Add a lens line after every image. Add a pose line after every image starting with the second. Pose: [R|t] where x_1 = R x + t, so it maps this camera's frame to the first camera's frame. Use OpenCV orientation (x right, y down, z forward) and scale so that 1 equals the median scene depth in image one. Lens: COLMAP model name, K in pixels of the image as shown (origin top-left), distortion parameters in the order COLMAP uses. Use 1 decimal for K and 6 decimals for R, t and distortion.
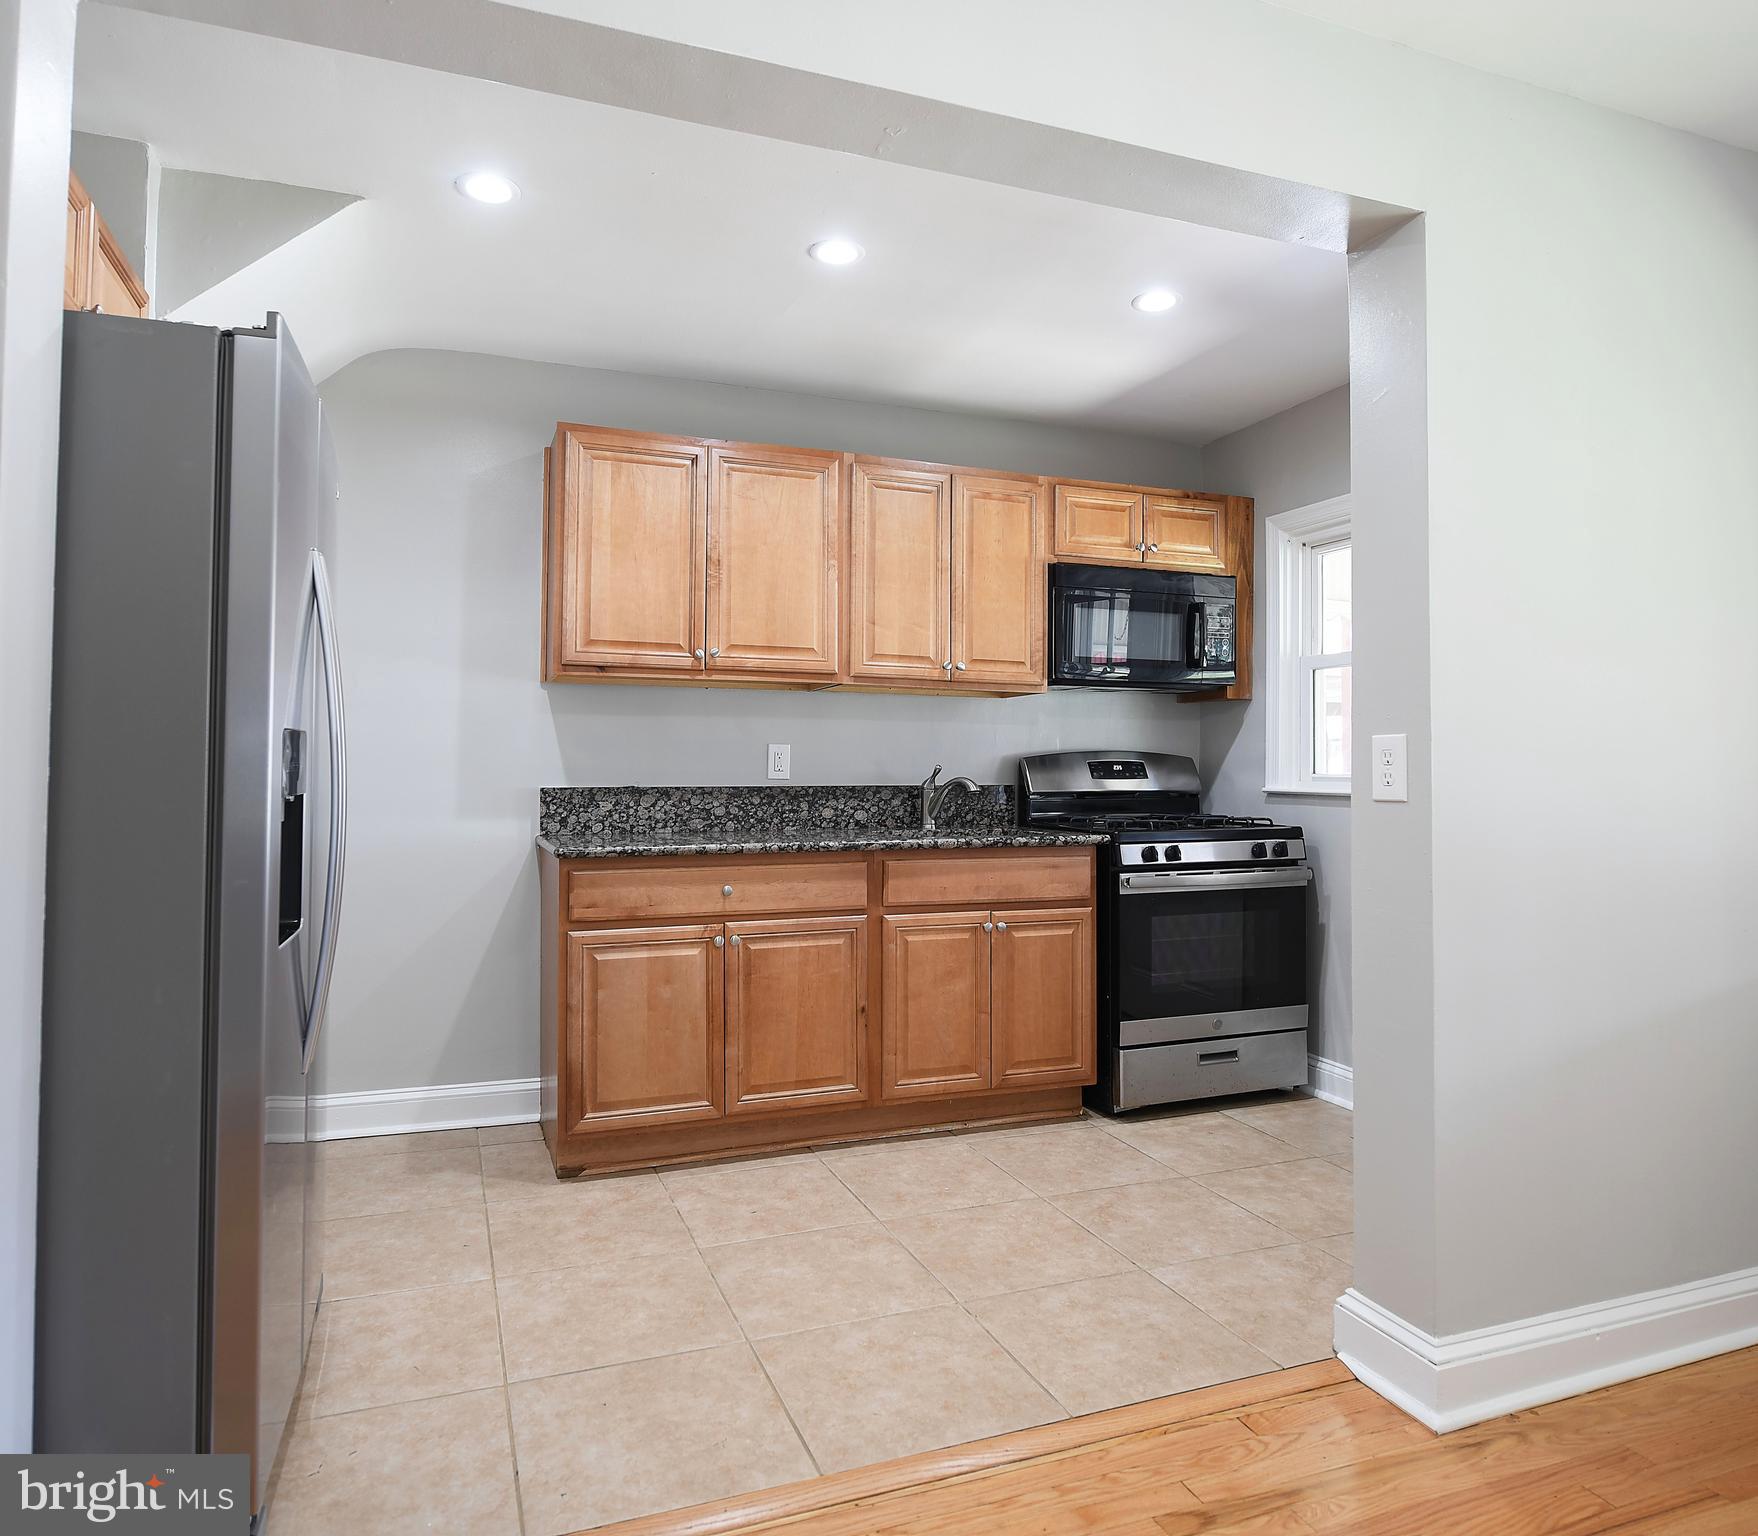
lens RADIAL K [[1135.4, 0, 851.5], [0, 1135.4, 737.2], [0, 0, 1]] dist [-0.002721, -0.003775]
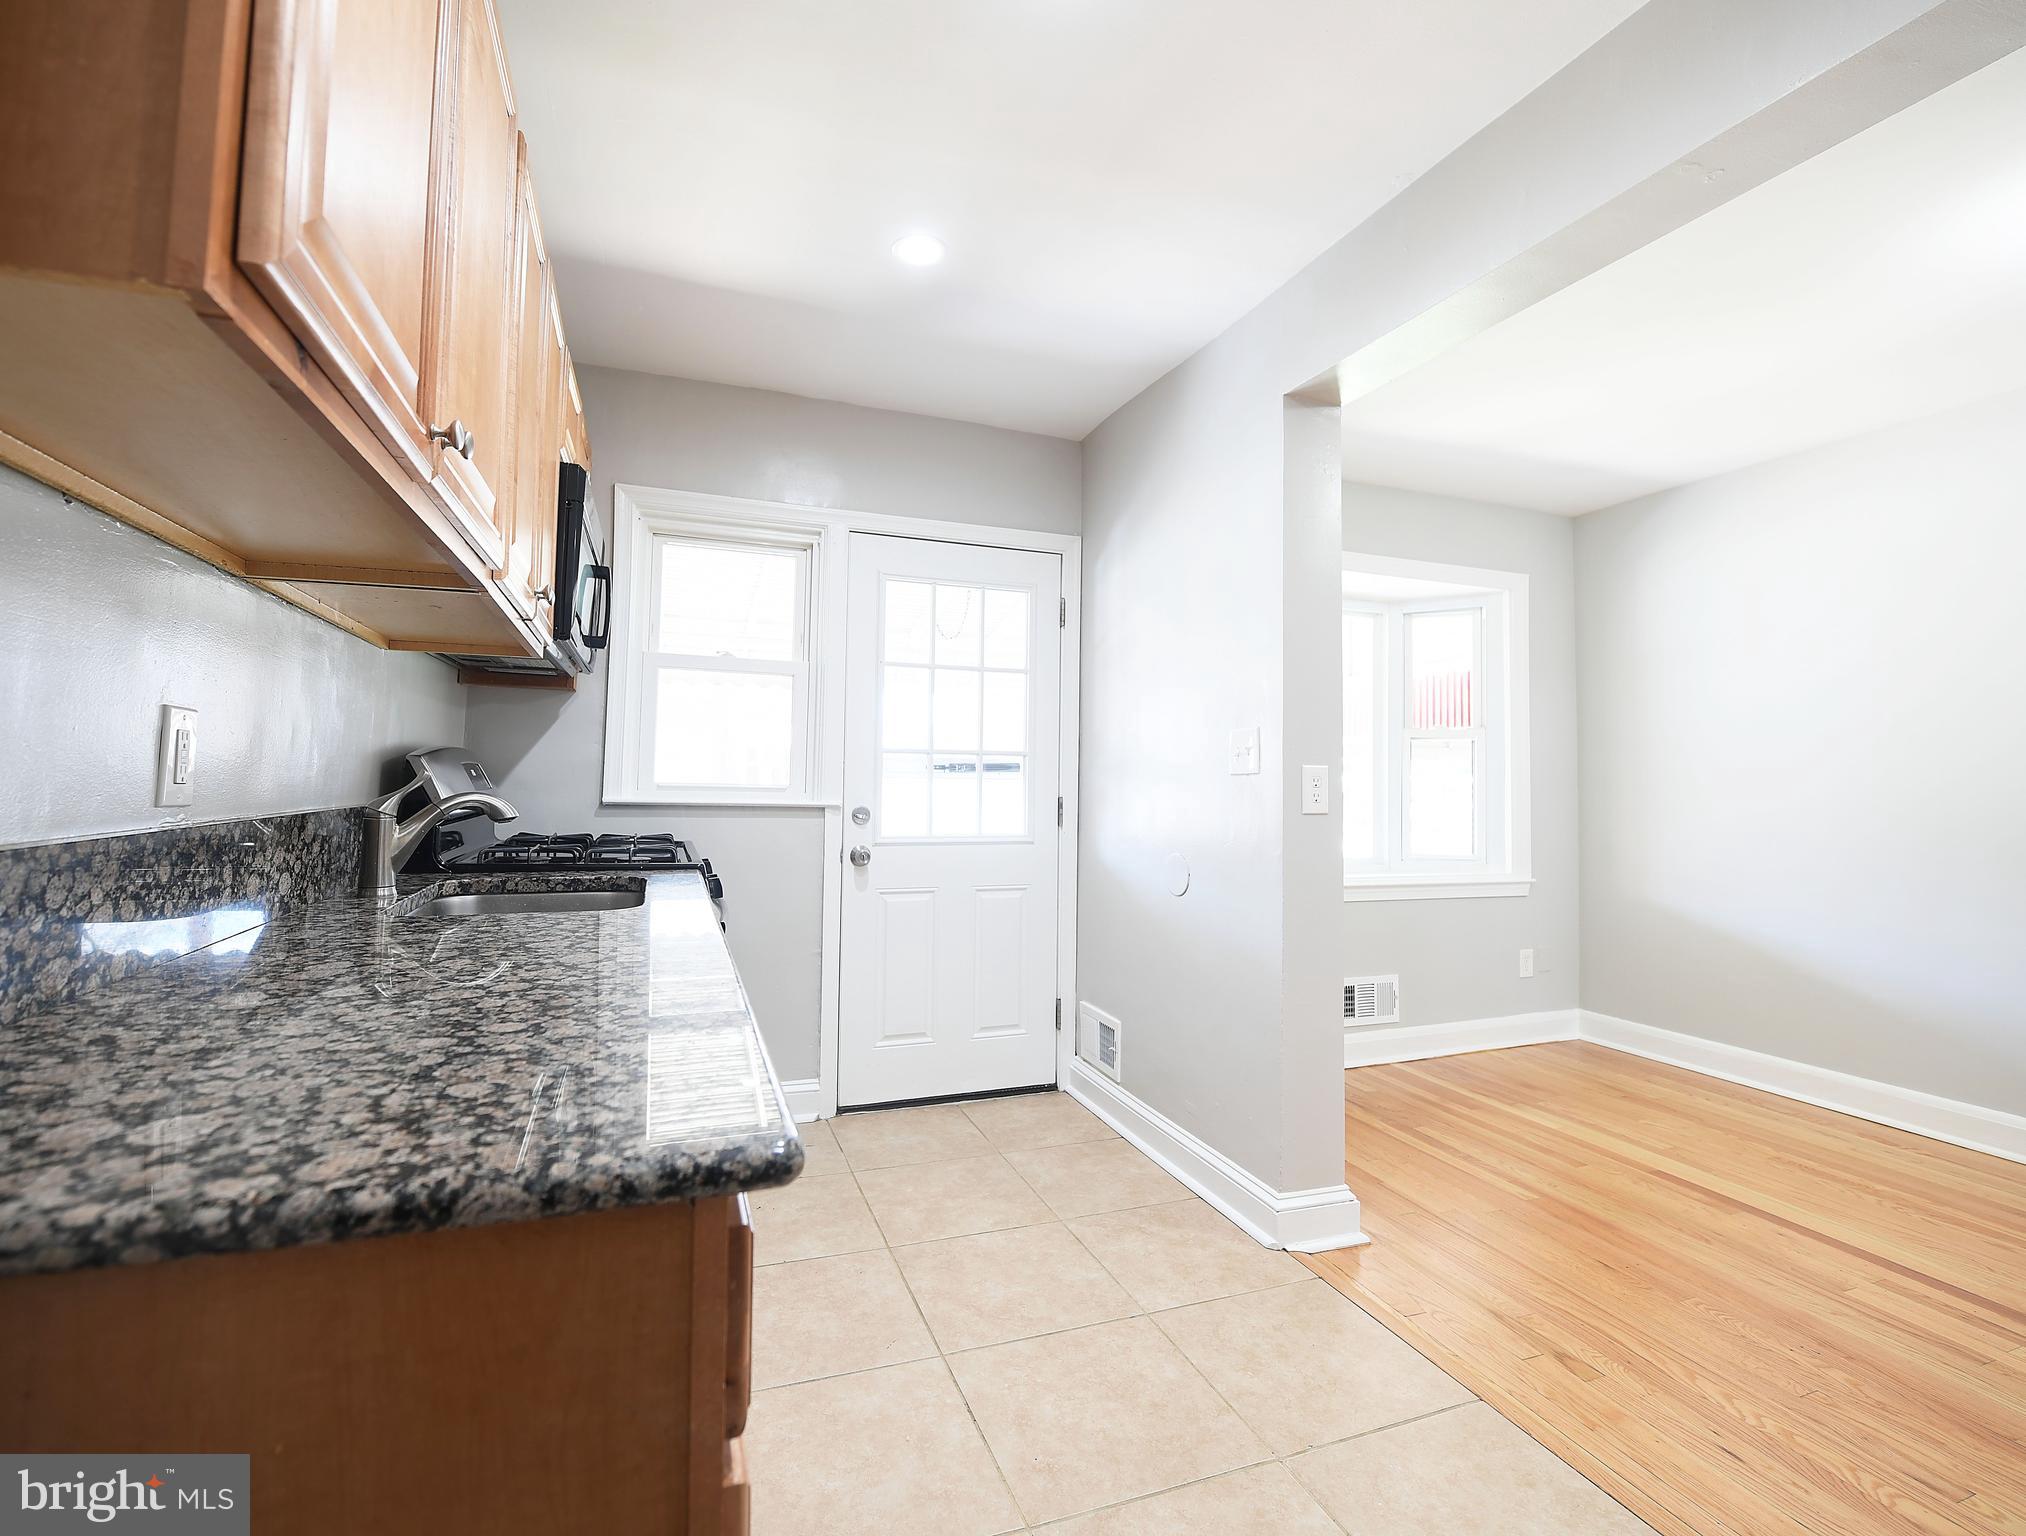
lens RADIAL K [[938.6, 0, 1002.5], [0, 938.6, 740.9], [0, 0, 1]] dist [-0.022843, -0.000221]
pose [[-0.001764, 0.037641, 0.999290, -0.385515], [-0.046735, 0.998196, -0.037682, 0.016871], [-0.998906, -0.046768, -0.000002, 0.813305]]
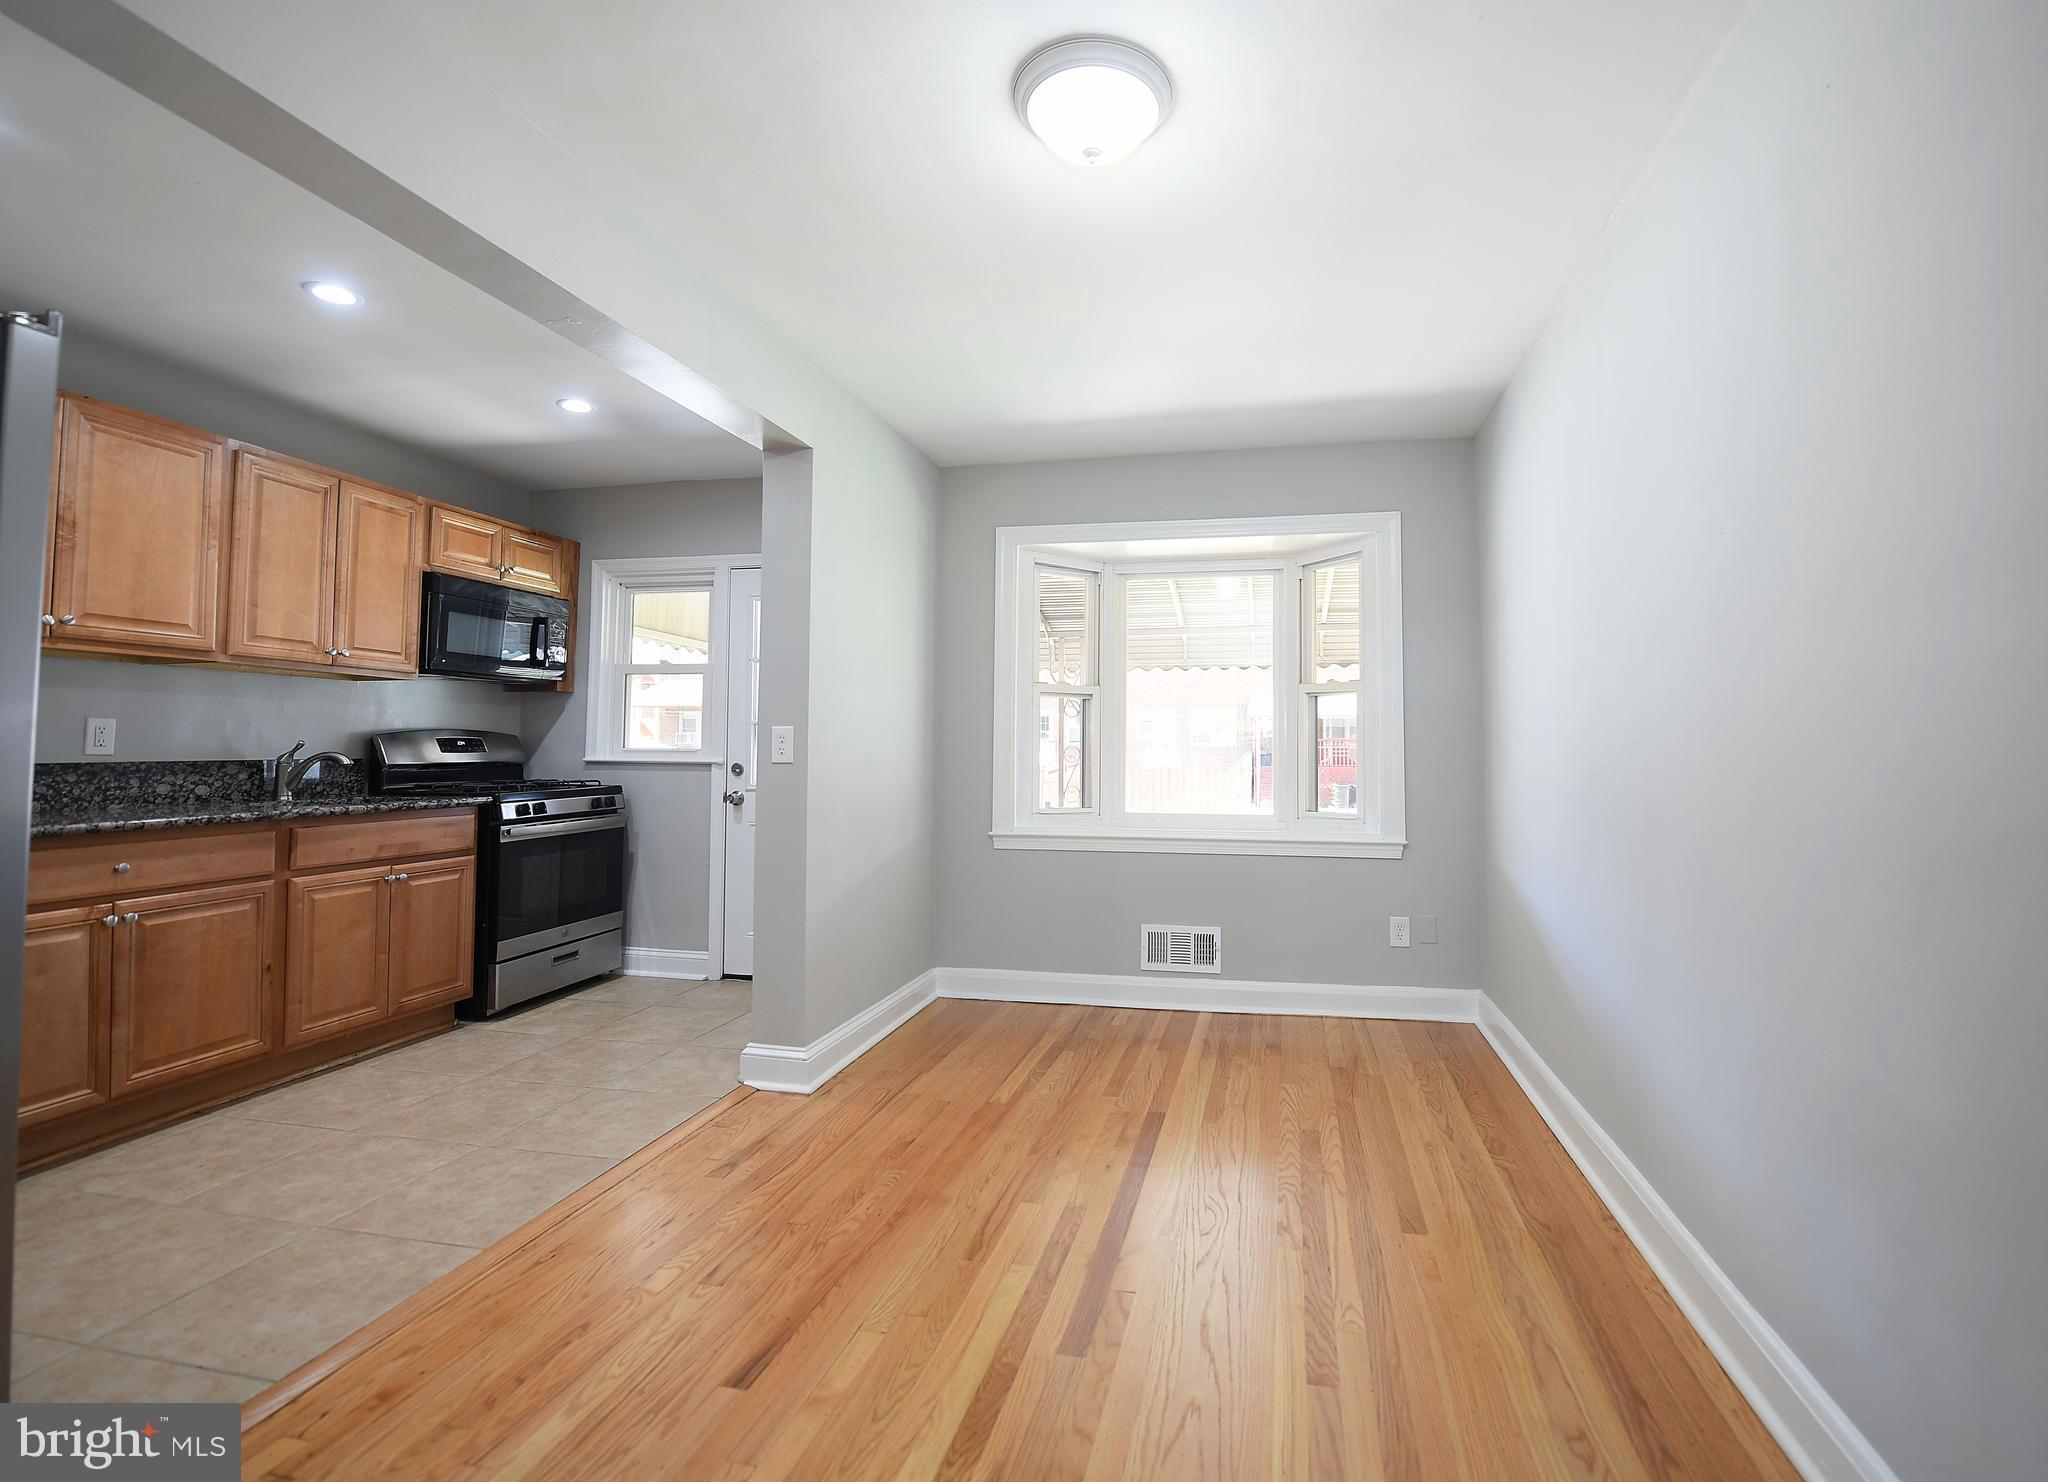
lens RADIAL K [[939.2, 0, 1109.5], [0, 939.2, 707.0], [0, 0, 1]] dist [-0.017218, -0.001465]
pose [[0.506362, 0.033854, 0.861656, -0.325817], [-0.024886, 0.999387, -0.024641, -0.005465], [-0.861962, -0.008966, 0.506894, -0.122590]]
